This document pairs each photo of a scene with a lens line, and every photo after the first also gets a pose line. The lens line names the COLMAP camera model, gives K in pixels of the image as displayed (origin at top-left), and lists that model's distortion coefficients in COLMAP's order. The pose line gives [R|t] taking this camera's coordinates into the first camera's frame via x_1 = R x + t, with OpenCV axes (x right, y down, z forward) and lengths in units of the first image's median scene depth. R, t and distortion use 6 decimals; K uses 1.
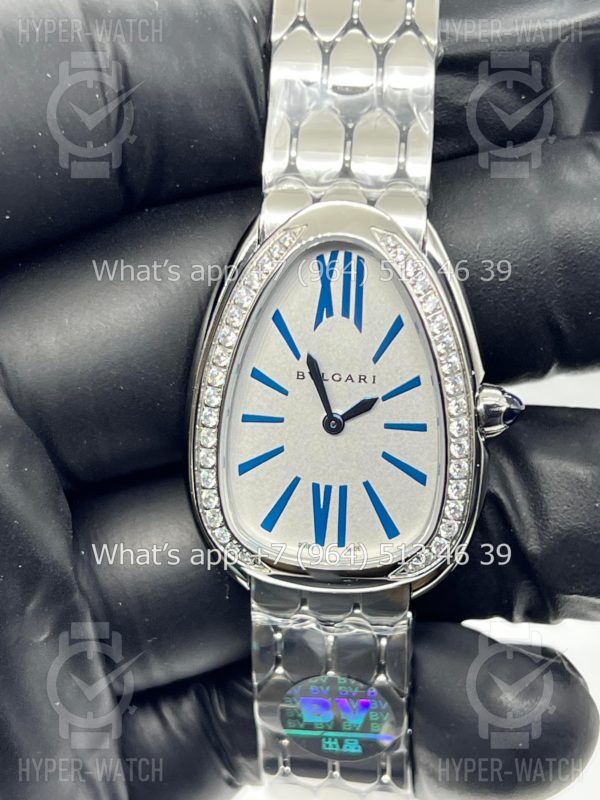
lens RADIAL K [[1819.3, 0, 300.0], [0, 1819.3, 400.0], [0, 0, 1]] dist [-0.038547, -0.240583]
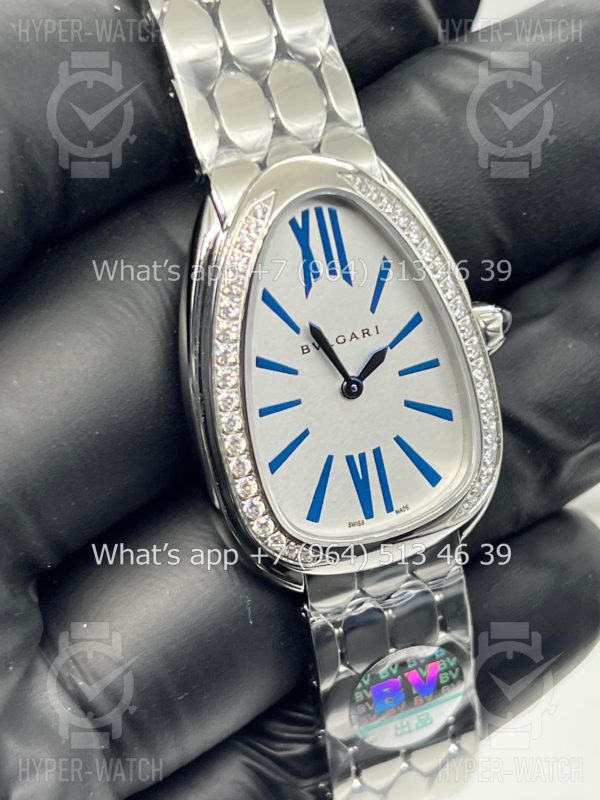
lens RADIAL K [[1819.3, 0, 300.0], [0, 1819.3, 400.0], [0, 0, 1]] dist [-0.038547, -0.240583]
pose [[0.878694, -0.304866, 0.367360, -0.352274], [0.314217, 0.948679, 0.035713, -0.022968], [-0.359394, 0.084050, 0.929393, 0.136046]]
